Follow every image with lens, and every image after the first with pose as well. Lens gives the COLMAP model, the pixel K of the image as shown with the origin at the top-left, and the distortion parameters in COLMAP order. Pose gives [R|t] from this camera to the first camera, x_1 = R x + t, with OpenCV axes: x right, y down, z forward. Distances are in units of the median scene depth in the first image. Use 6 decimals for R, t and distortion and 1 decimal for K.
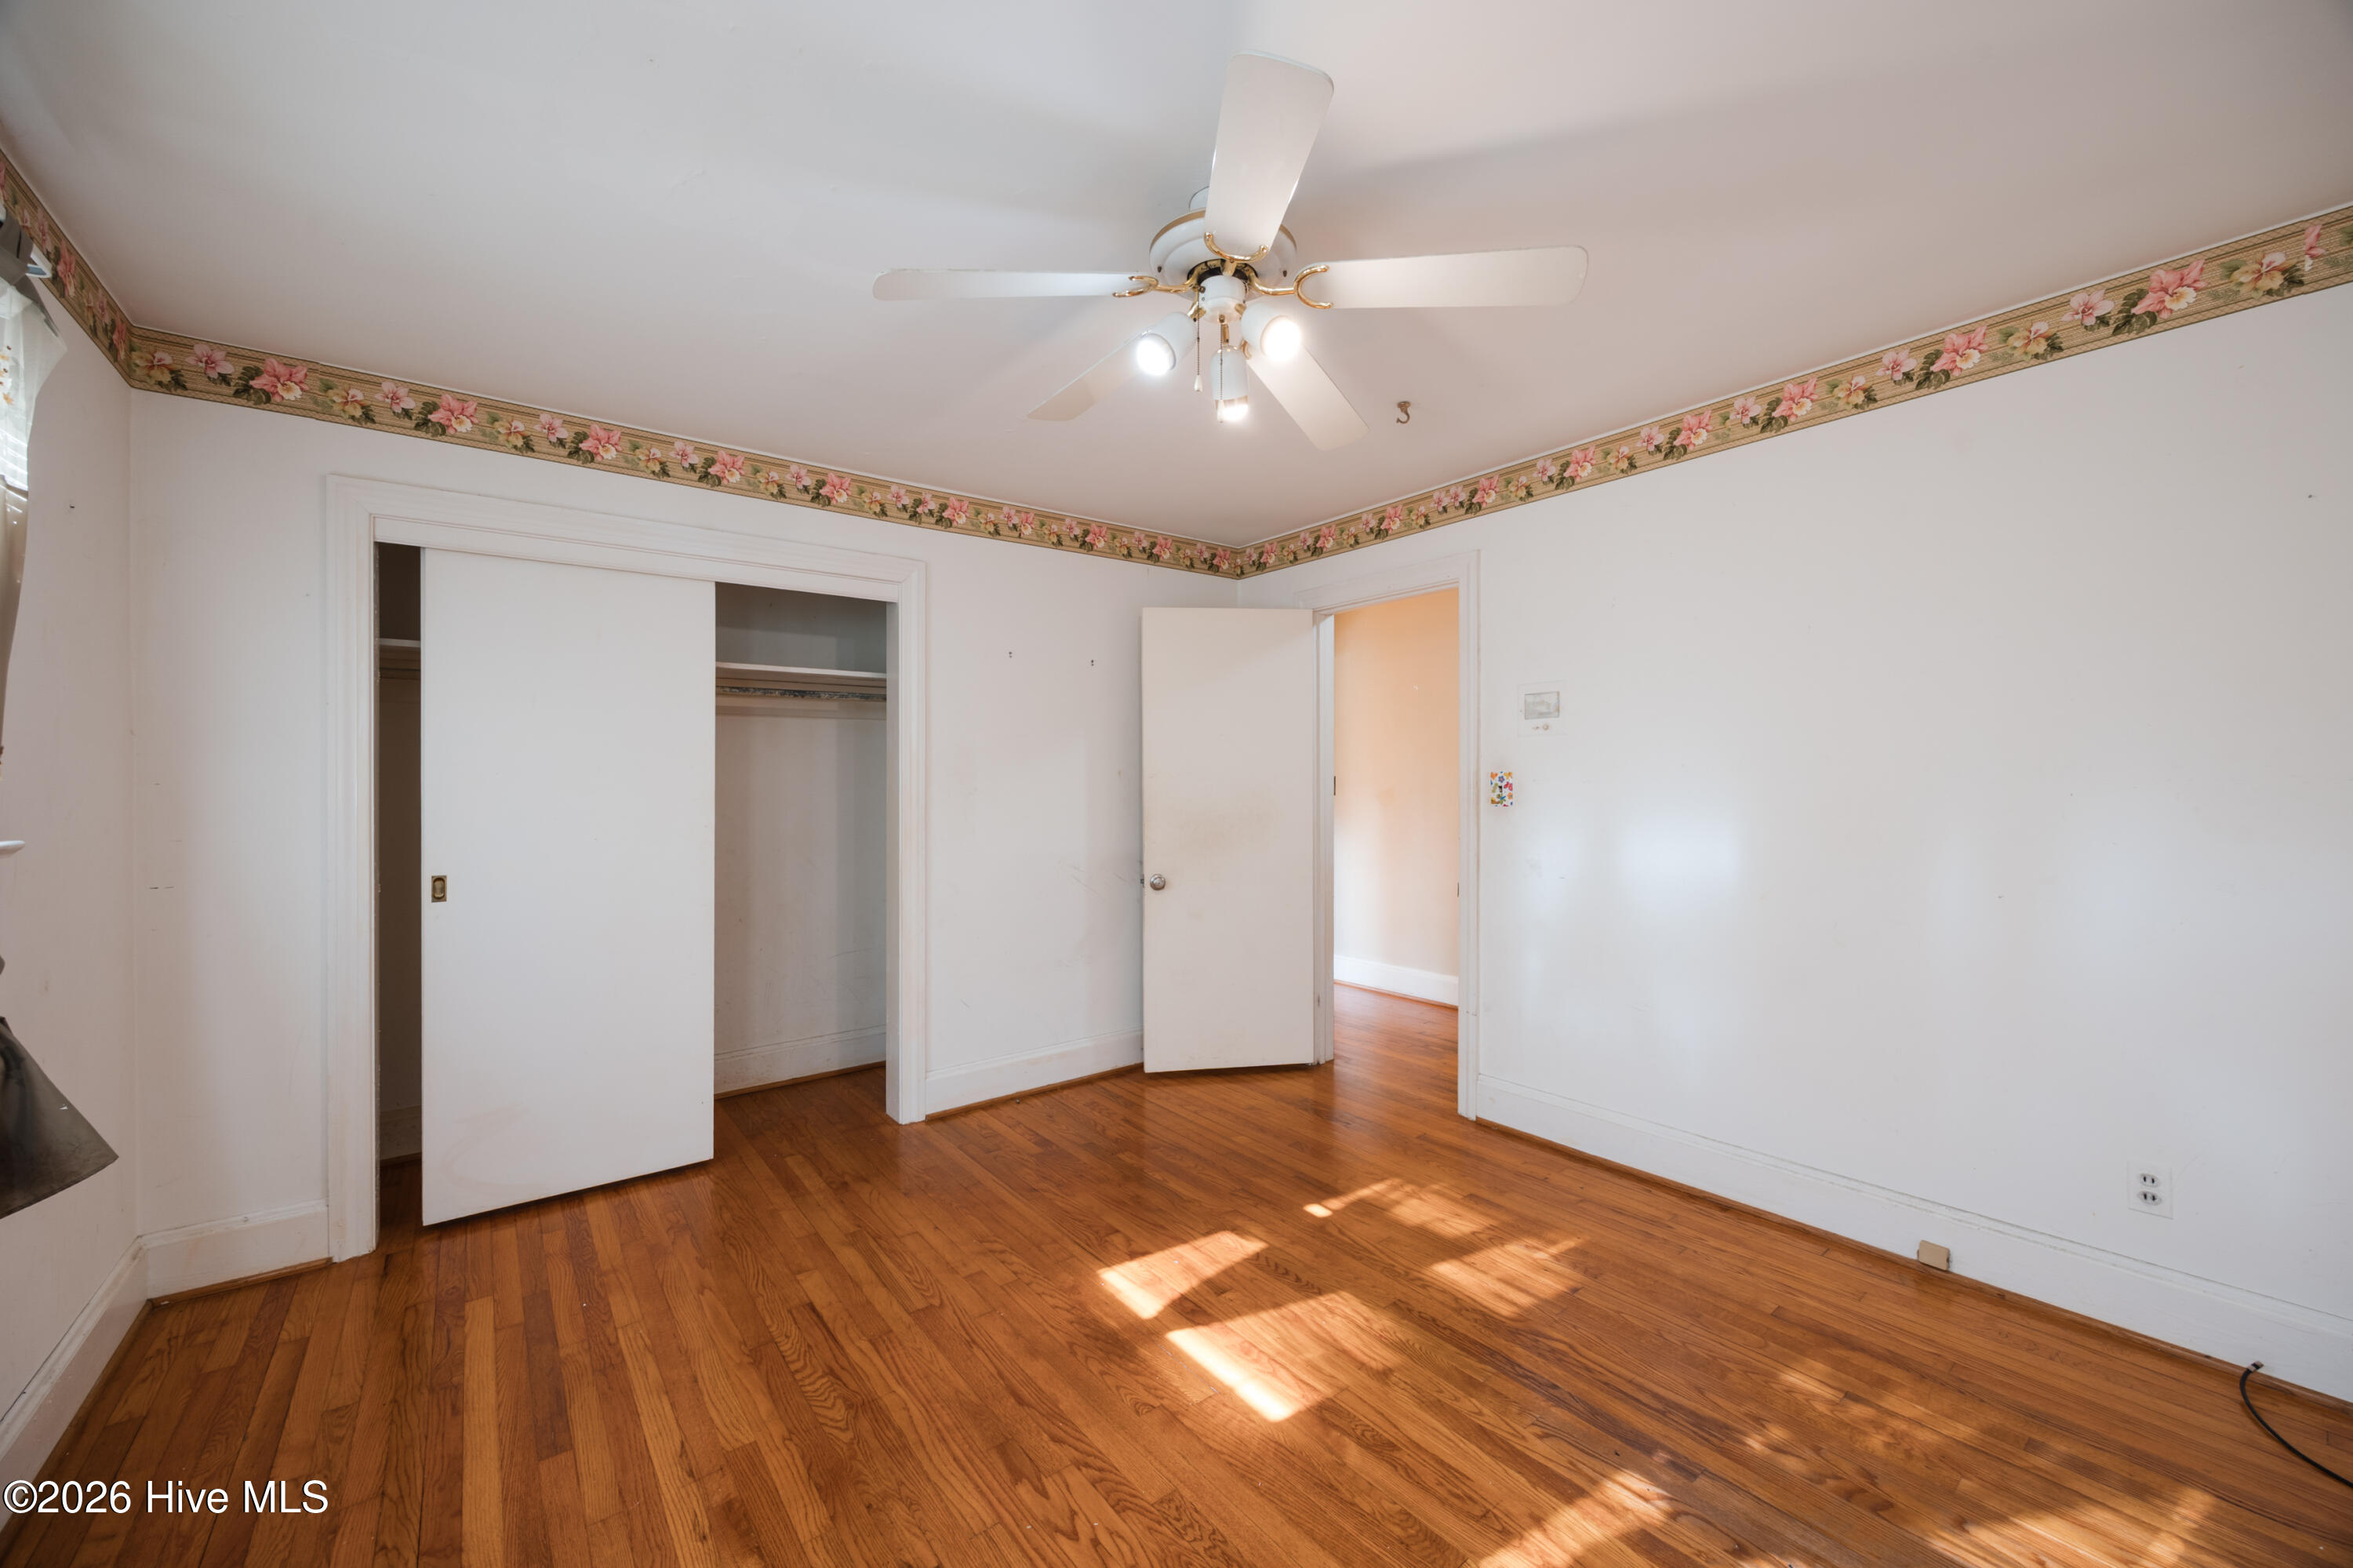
lens RADIAL K [[907.5, 0, 1181.5], [0, 907.5, 775.8], [0, 0, 1]] dist [-0.003481, 0.000521]
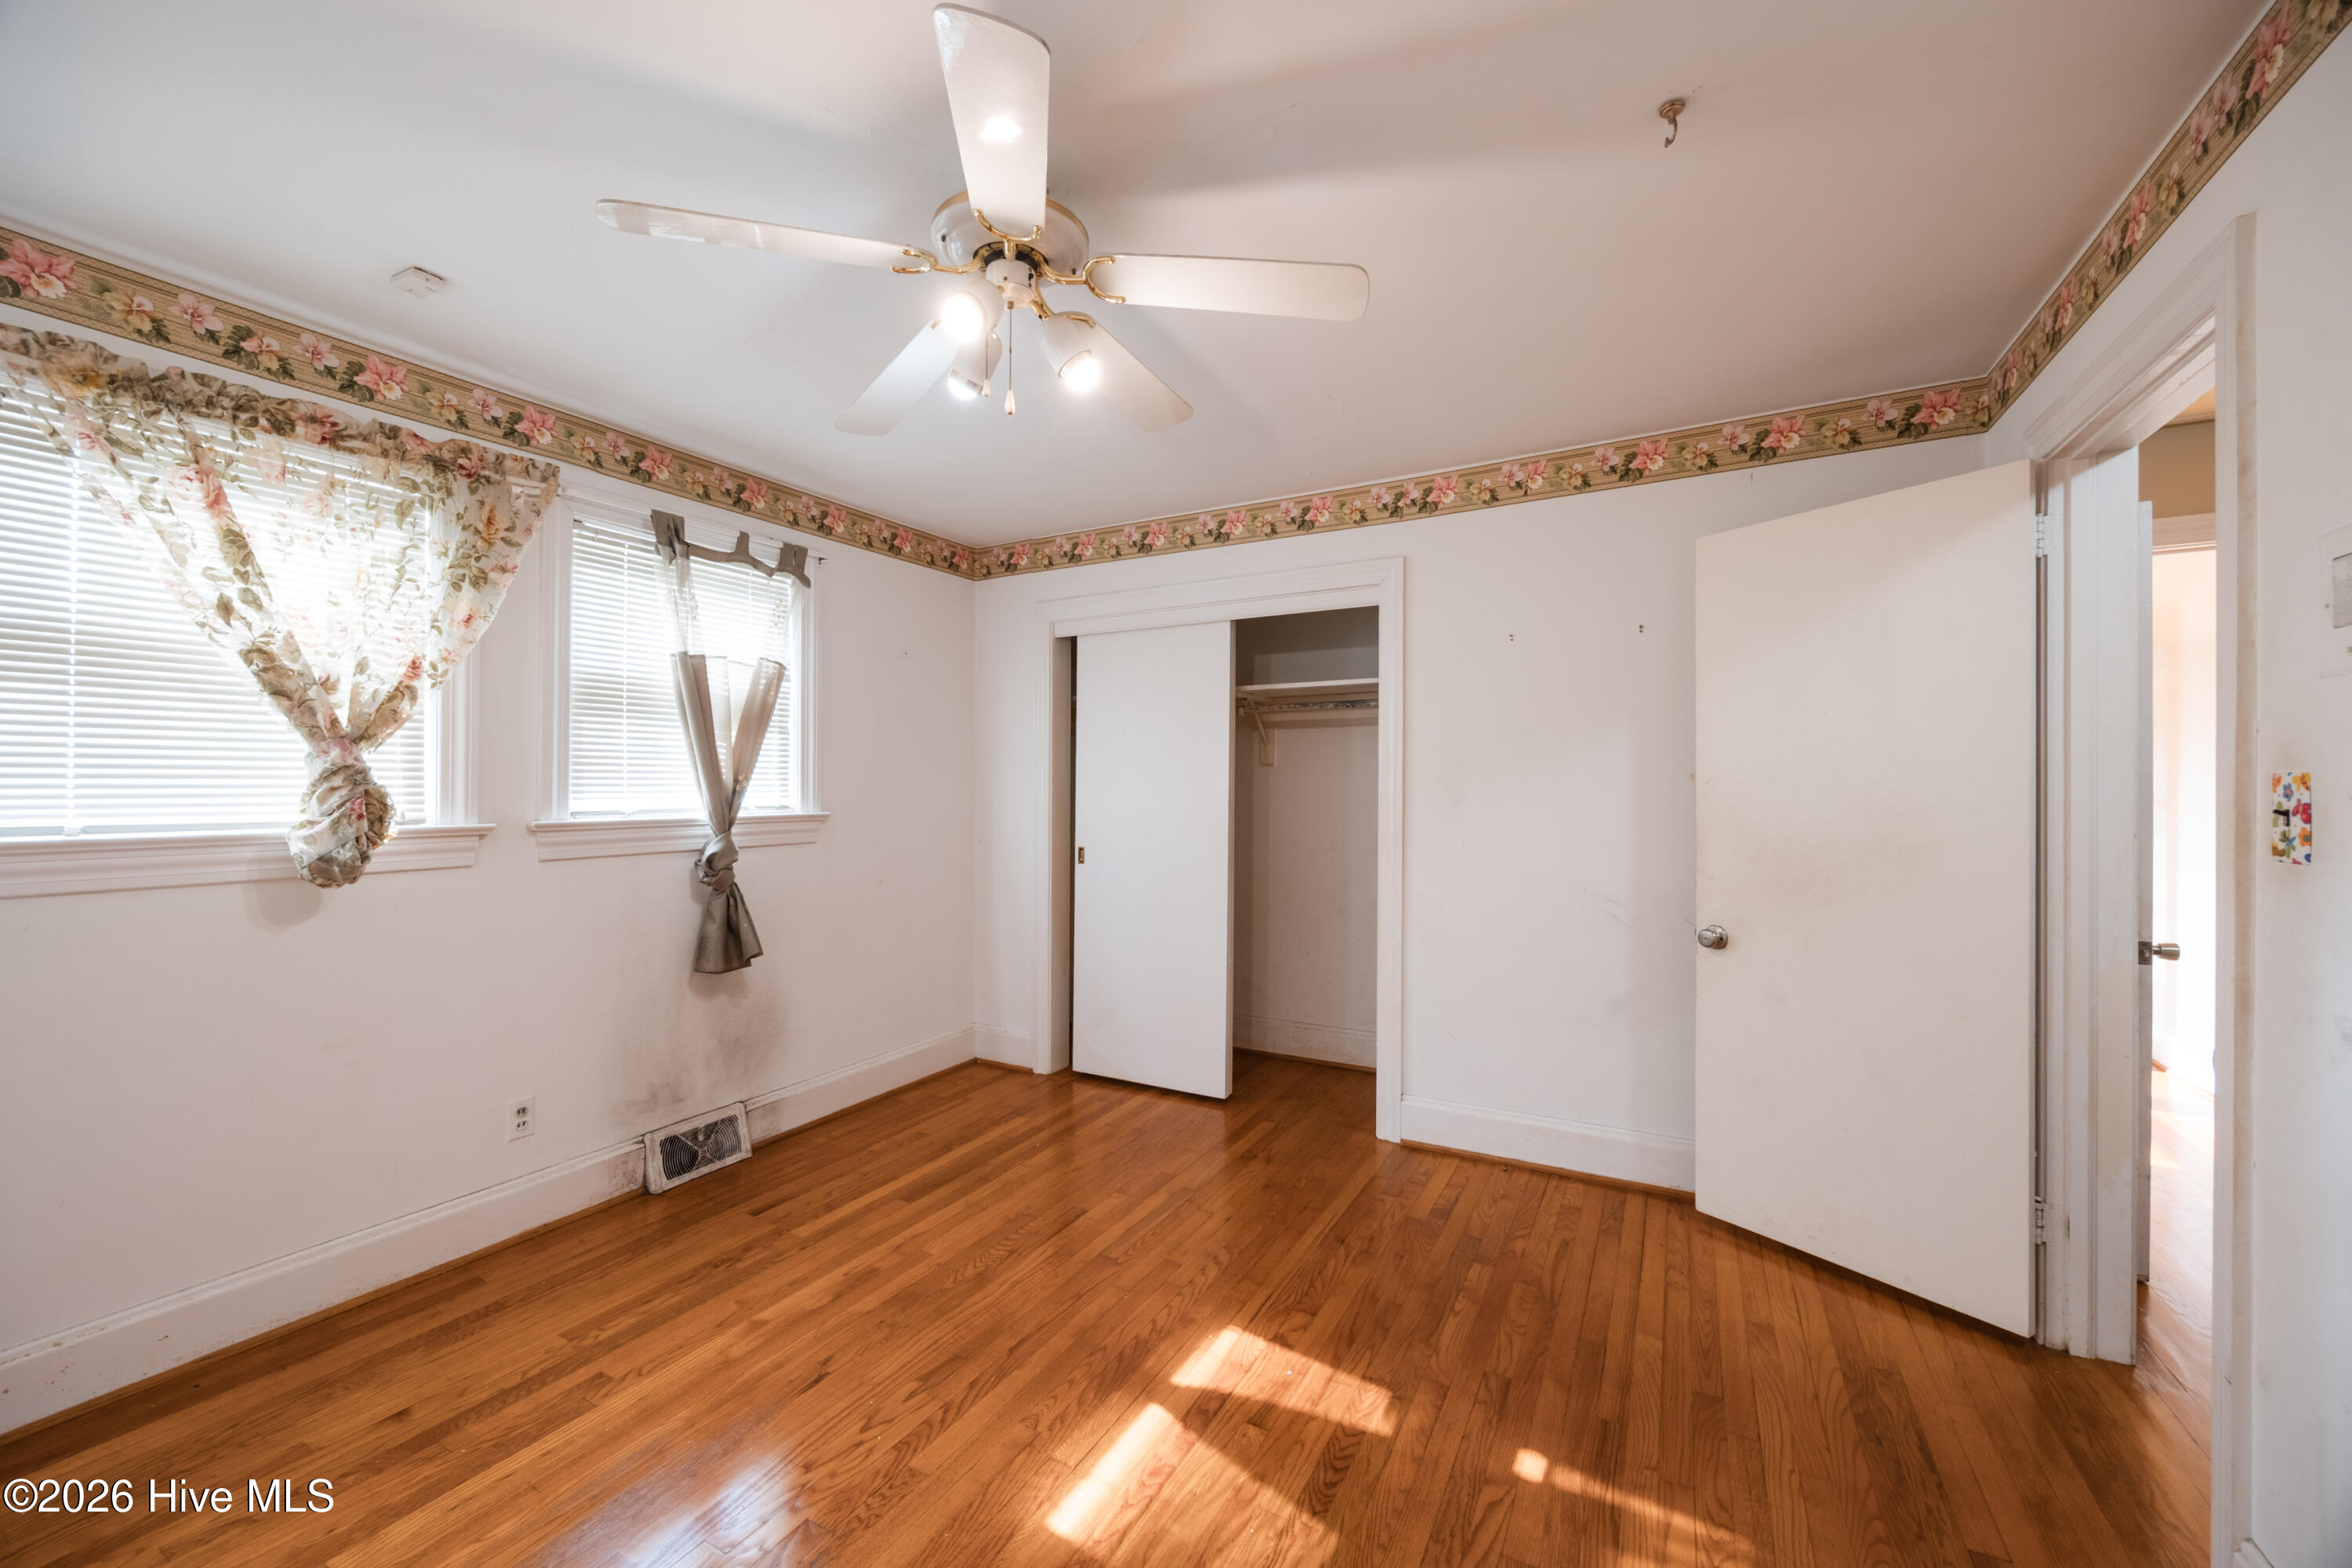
lens RADIAL K [[907.0, 0, 1157.0], [0, 907.0, 775.2], [0, 0, 1]] dist [-0.003481, 0.000521]
pose [[0.381335, -0.005587, -0.924420, 0.672825], [0.004638, 0.999981, -0.004130, -0.005554], [0.924425, -0.002713, 0.381353, 0.540389]]
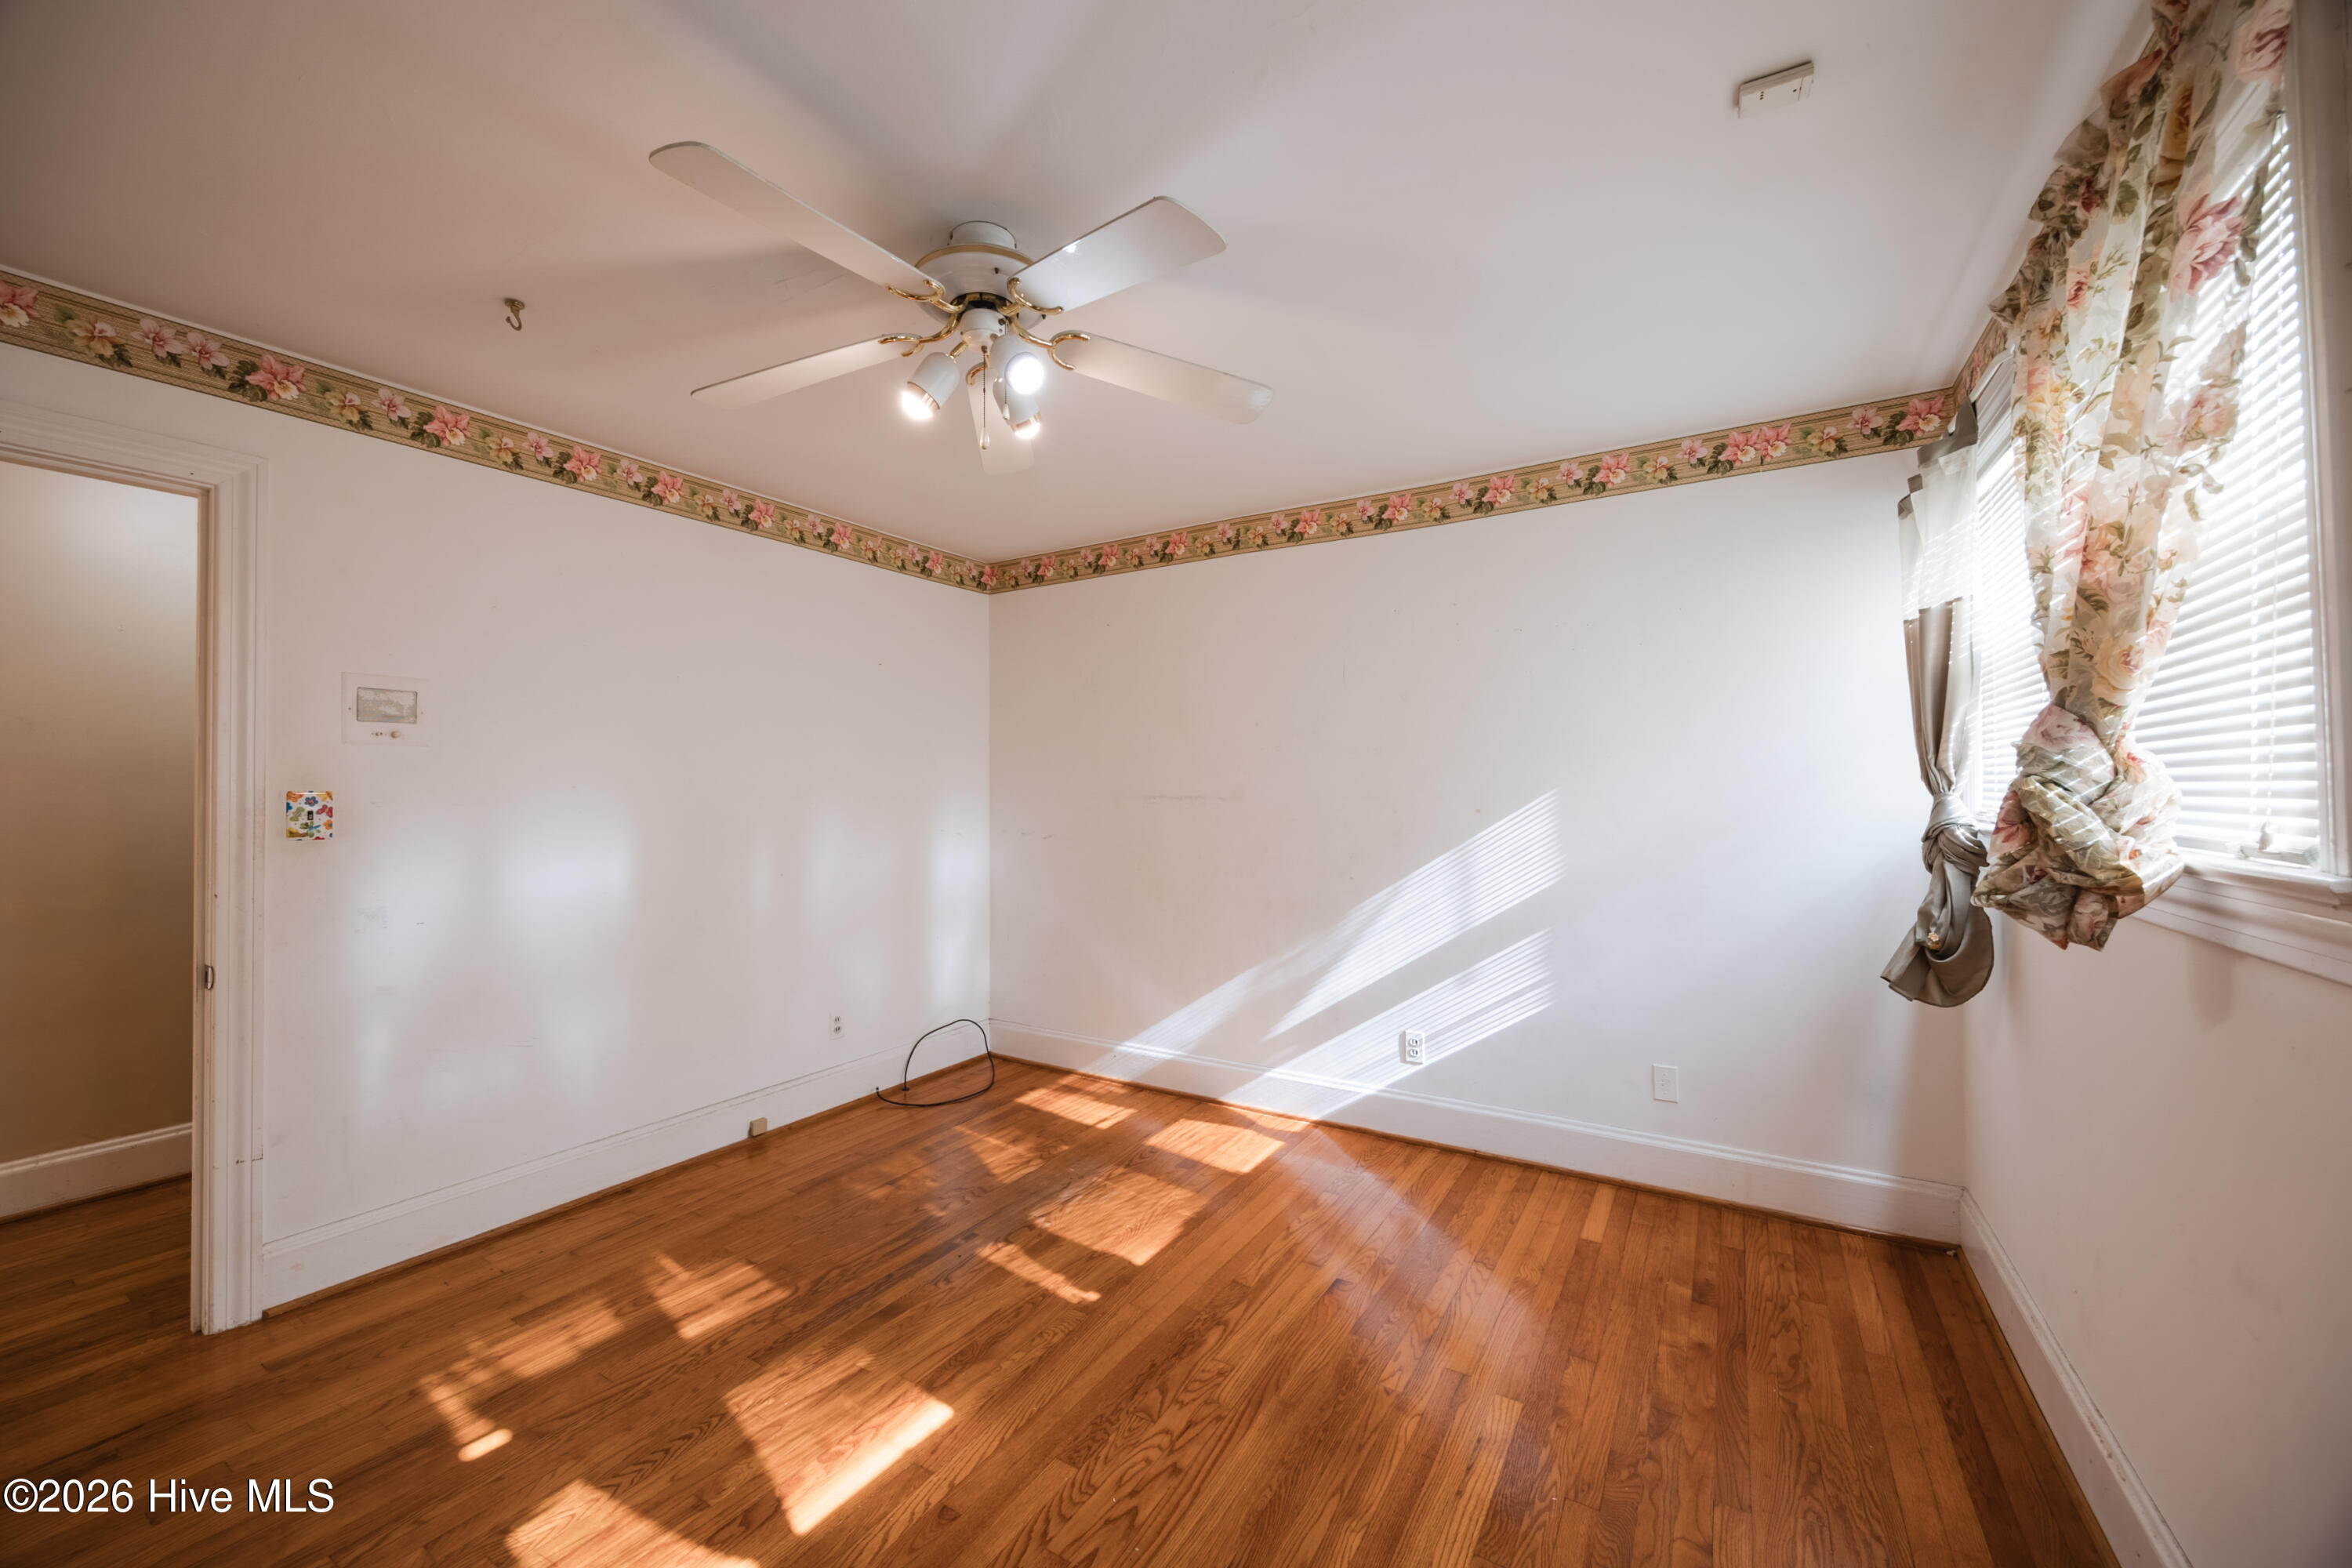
lens RADIAL K [[907.0, 0, 1148.9], [0, 907.0, 782.1], [0, 0, 1]] dist [-0.003481, 0.000521]
pose [[-0.325617, 0.019458, 0.945301, -0.677381], [0.008007, 0.999809, -0.017822, 0.008050], [-0.945468, 0.001766, -0.325711, 0.790767]]
